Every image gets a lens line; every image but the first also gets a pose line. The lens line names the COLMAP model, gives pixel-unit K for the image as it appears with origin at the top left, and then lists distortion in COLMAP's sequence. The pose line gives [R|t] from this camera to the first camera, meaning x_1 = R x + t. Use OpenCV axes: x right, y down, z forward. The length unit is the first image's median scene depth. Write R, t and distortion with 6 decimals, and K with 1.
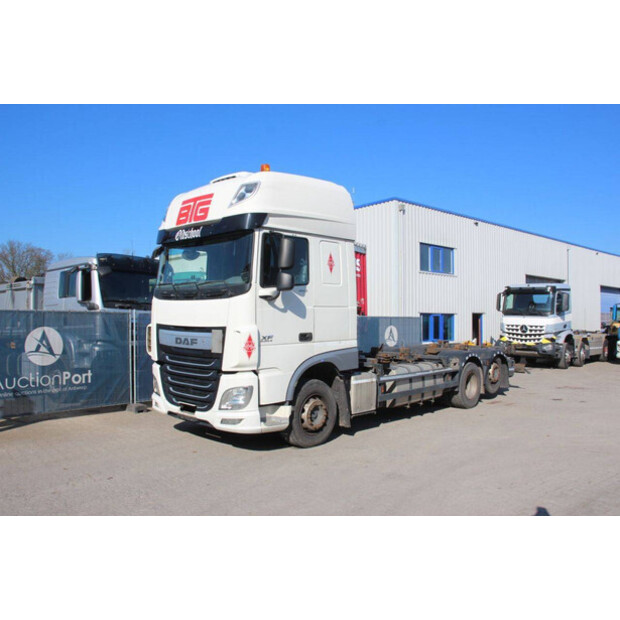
lens RADIAL K [[527.1, 0, 310.0], [0, 527.1, 310.0], [0, 0, 1]] dist [-0.170979, 0.166049]
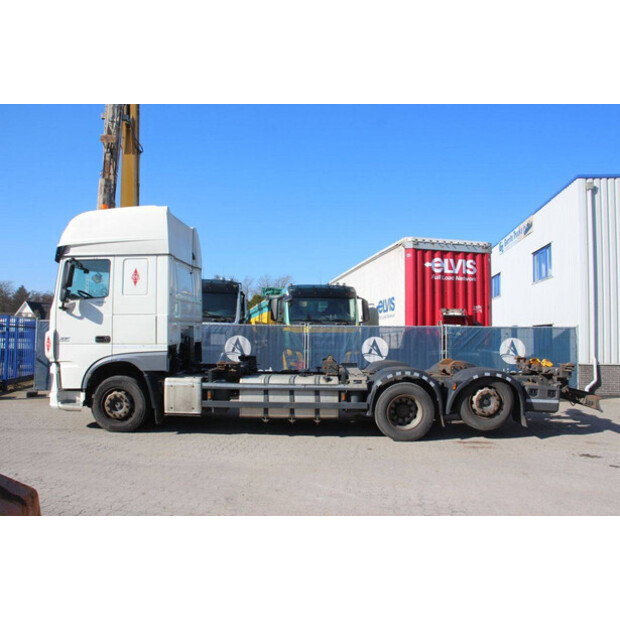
lens RADIAL K [[509.6, 0, 310.0], [0, 509.6, 310.0], [0, 0, 1]] dist [-0.173611, 0.154843]
pose [[0.671154, -0.031648, -0.740642, 1.147317], [0.007555, 0.999328, -0.035855, 0.027150], [0.741280, 0.018468, 0.670942, 0.562653]]
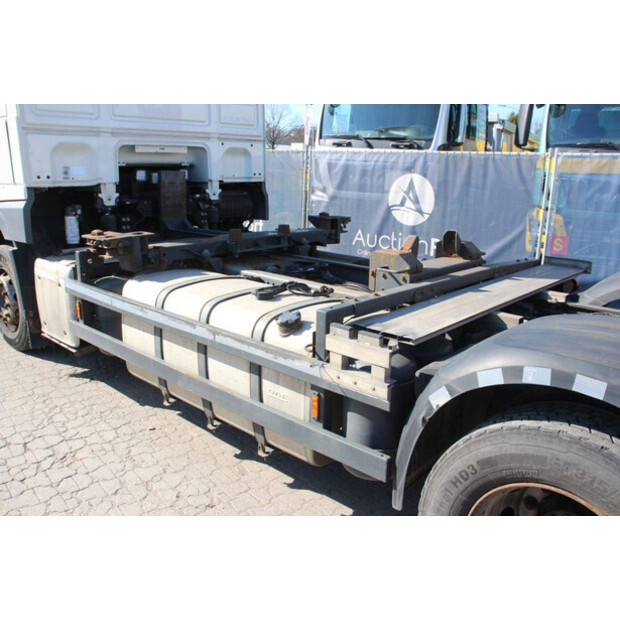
lens RADIAL K [[547.2, 0, 317.3], [0, 547.2, 311.2], [0, 0, 1]] dist [-0.143017, 0.130302]
pose [[0.028843, 0.247693, -0.968409, 0.648636], [-0.006786, 0.968838, 0.247601, 0.050515], [0.999561, -0.000570, 0.029625, 1.361574]]
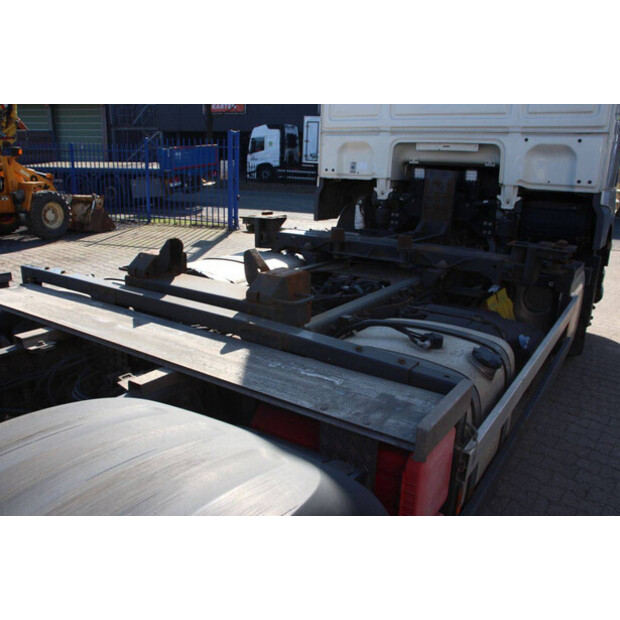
lens RADIAL K [[527.1, 0, 310.0], [0, 527.1, 310.0], [0, 0, 1]] dist [-0.170979, 0.166049]
pose [[-0.986087, 0.013465, -0.165684, 0.218103], [-0.031015, 0.964310, 0.262954, 0.051981], [0.163312, 0.264435, -0.950476, 1.764074]]
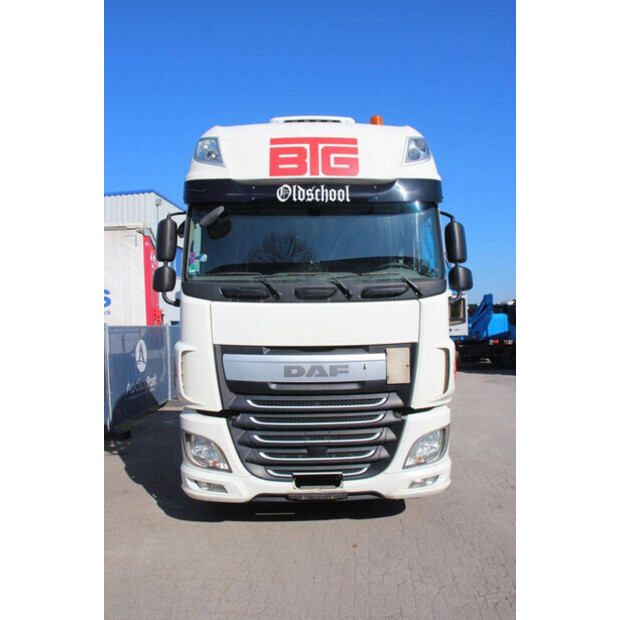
lens RADIAL K [[509.6, 0, 310.0], [0, 509.6, 310.0], [0, 0, 1]] dist [-0.173611, 0.154843]
pose [[0.711091, -0.001712, 0.703098, -0.640081], [0.011500, 0.999892, -0.009197, -0.004708], [-0.703006, 0.014626, 0.711034, 0.575898]]
